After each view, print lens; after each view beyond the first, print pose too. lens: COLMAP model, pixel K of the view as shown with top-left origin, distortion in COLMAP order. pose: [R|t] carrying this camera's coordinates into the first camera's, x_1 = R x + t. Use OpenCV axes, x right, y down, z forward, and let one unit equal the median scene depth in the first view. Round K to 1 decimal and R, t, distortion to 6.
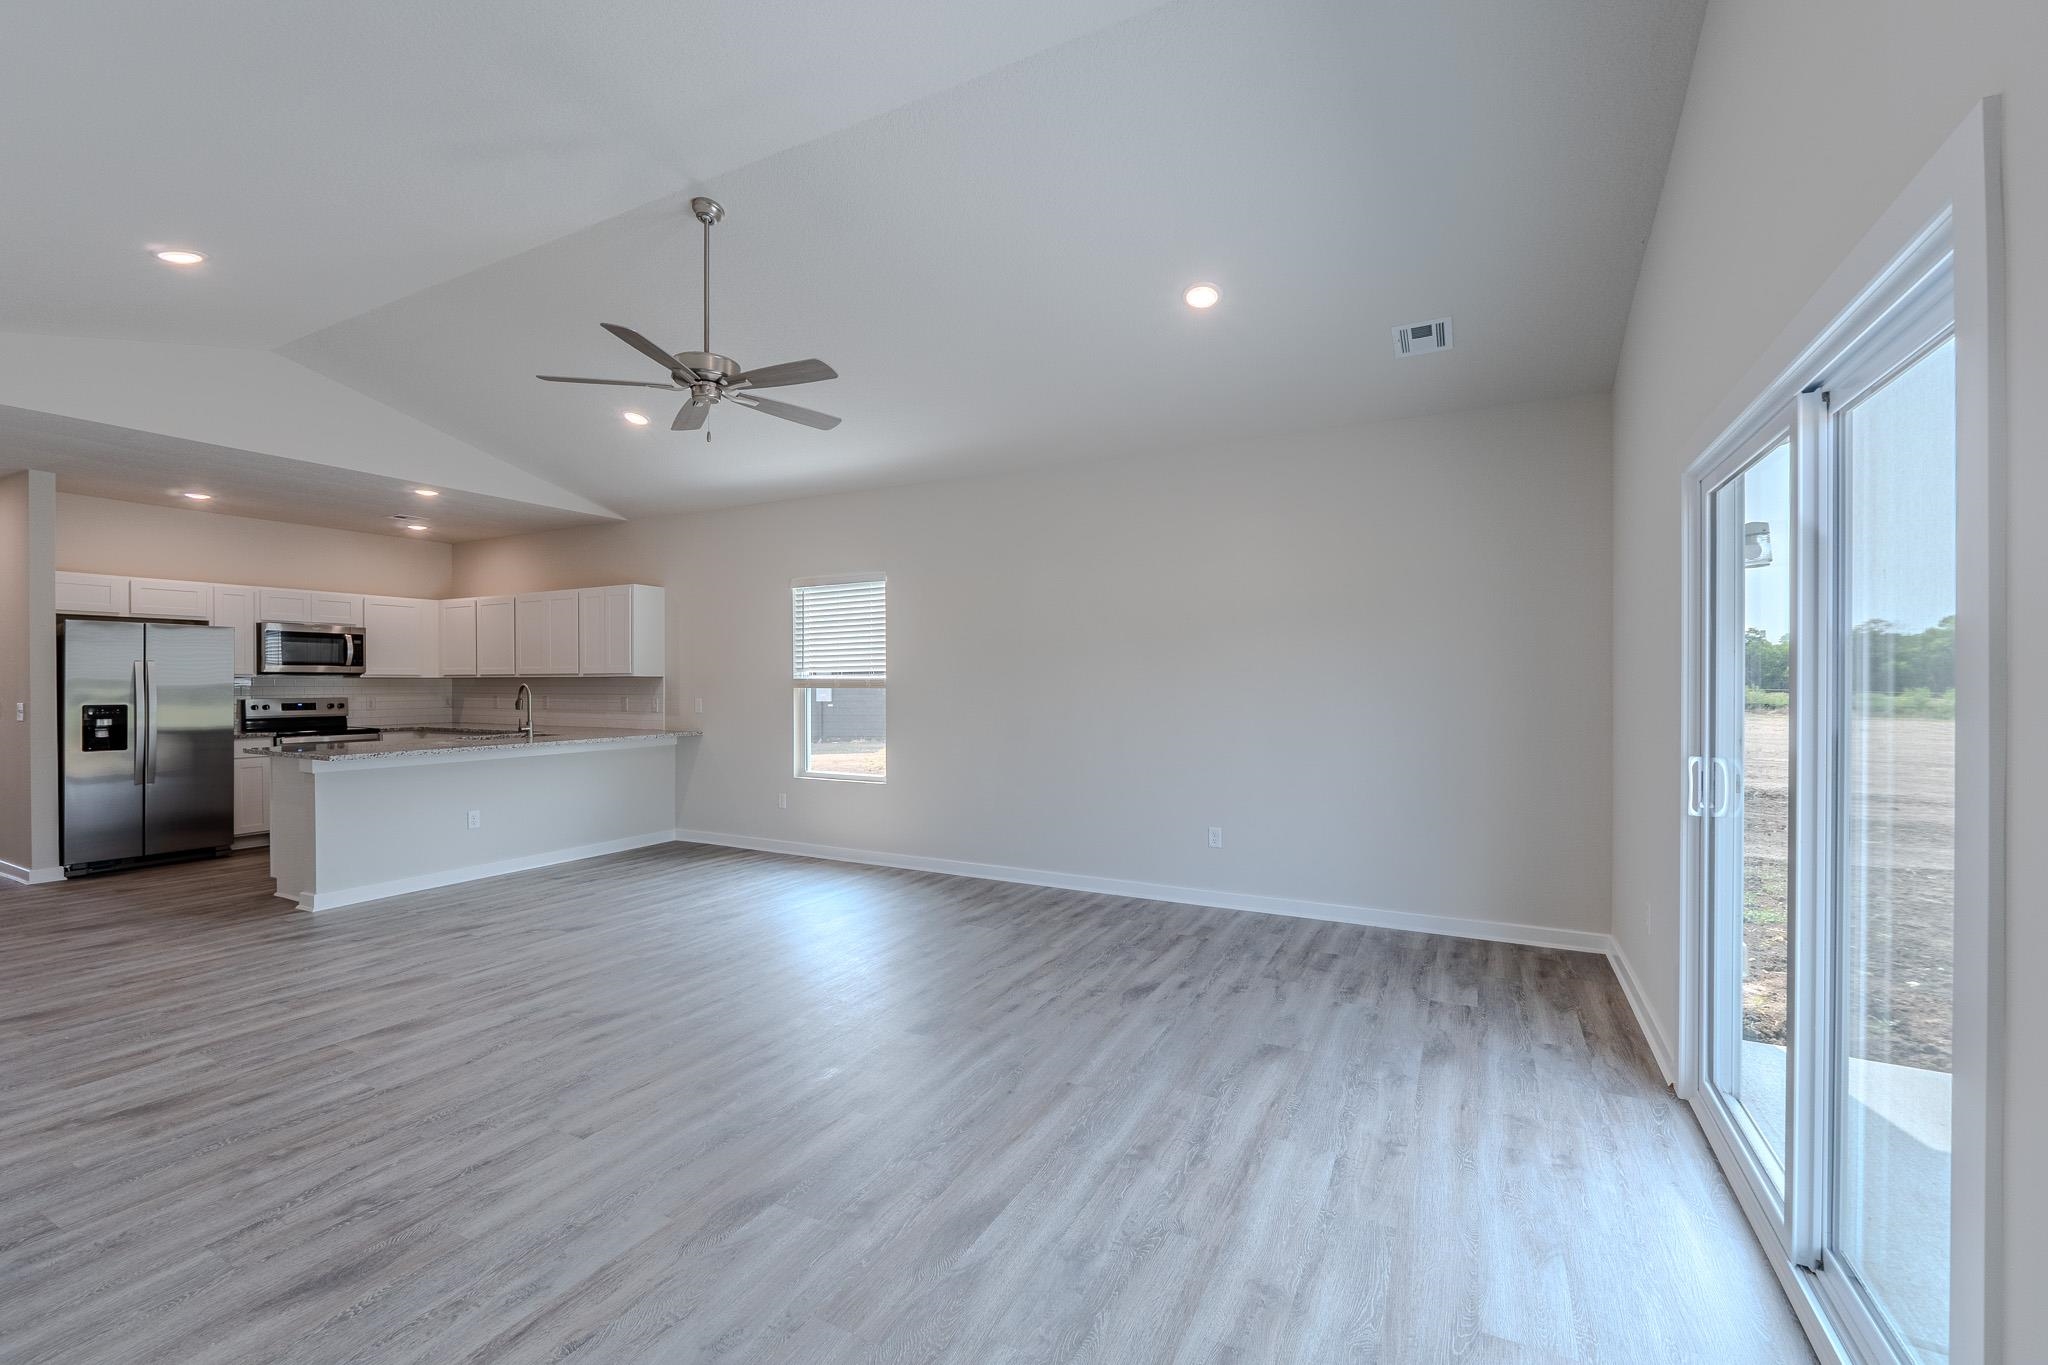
lens RADIAL K [[854.3, 0, 1021.0], [0, 854.3, 685.2], [0, 0, 1]] dist [-0.005479, -0.000144]
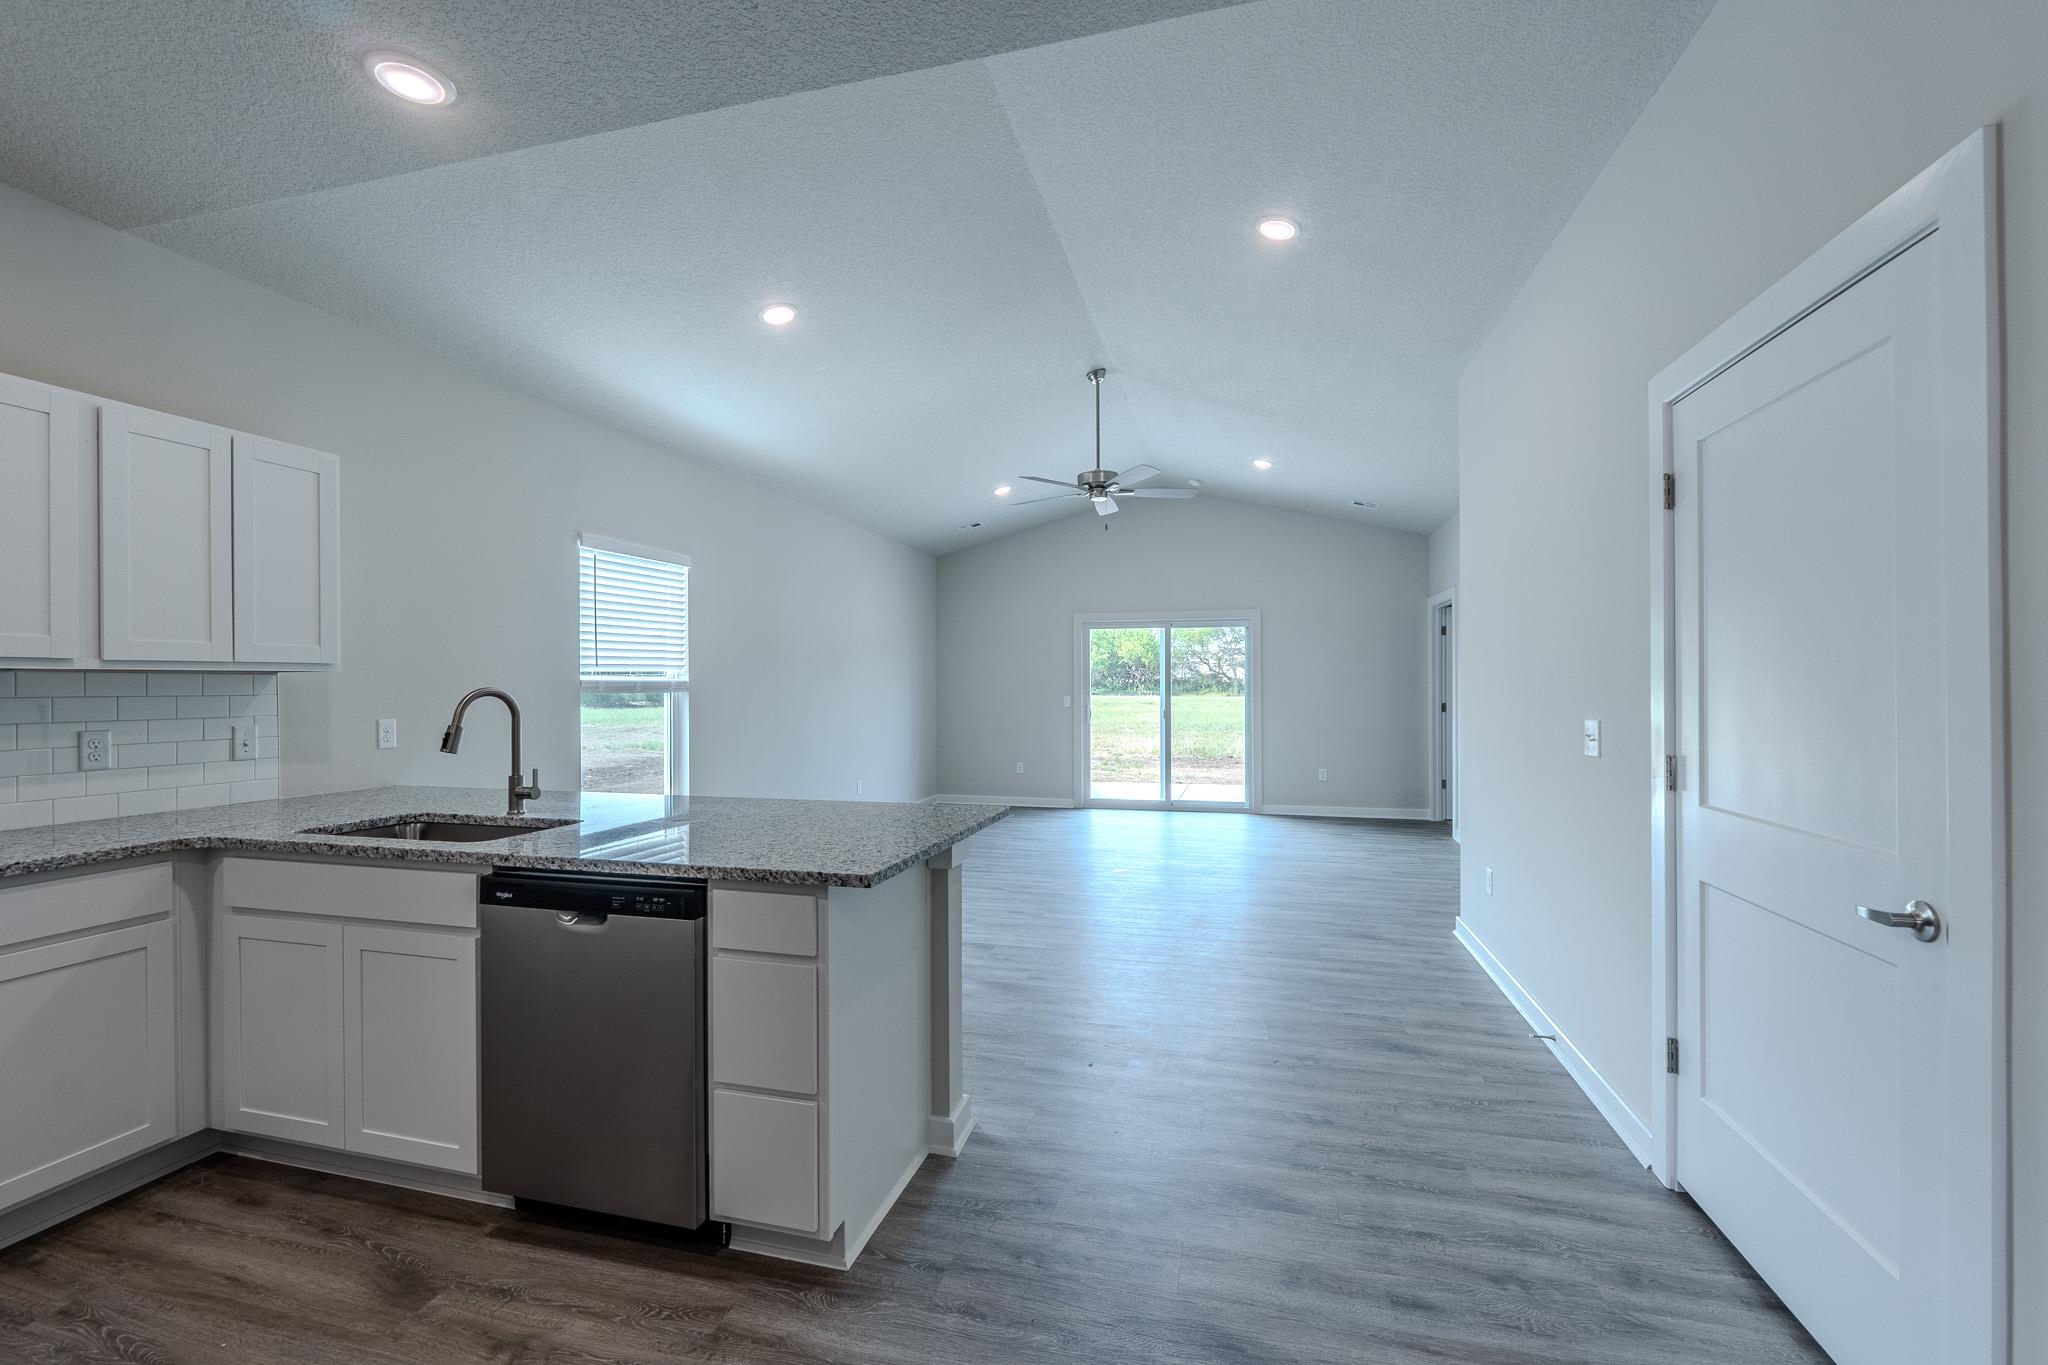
lens RADIAL K [[854.3, 0, 1021.6], [0, 854.3, 689.3], [0, 0, 1]] dist [-0.005479, -0.000144]
pose [[-0.222946, -0.003318, 0.974825, -0.936329], [0.008407, 0.999950, 0.005326, -0.000458], [-0.974795, 0.009383, -0.222907, 0.755769]]
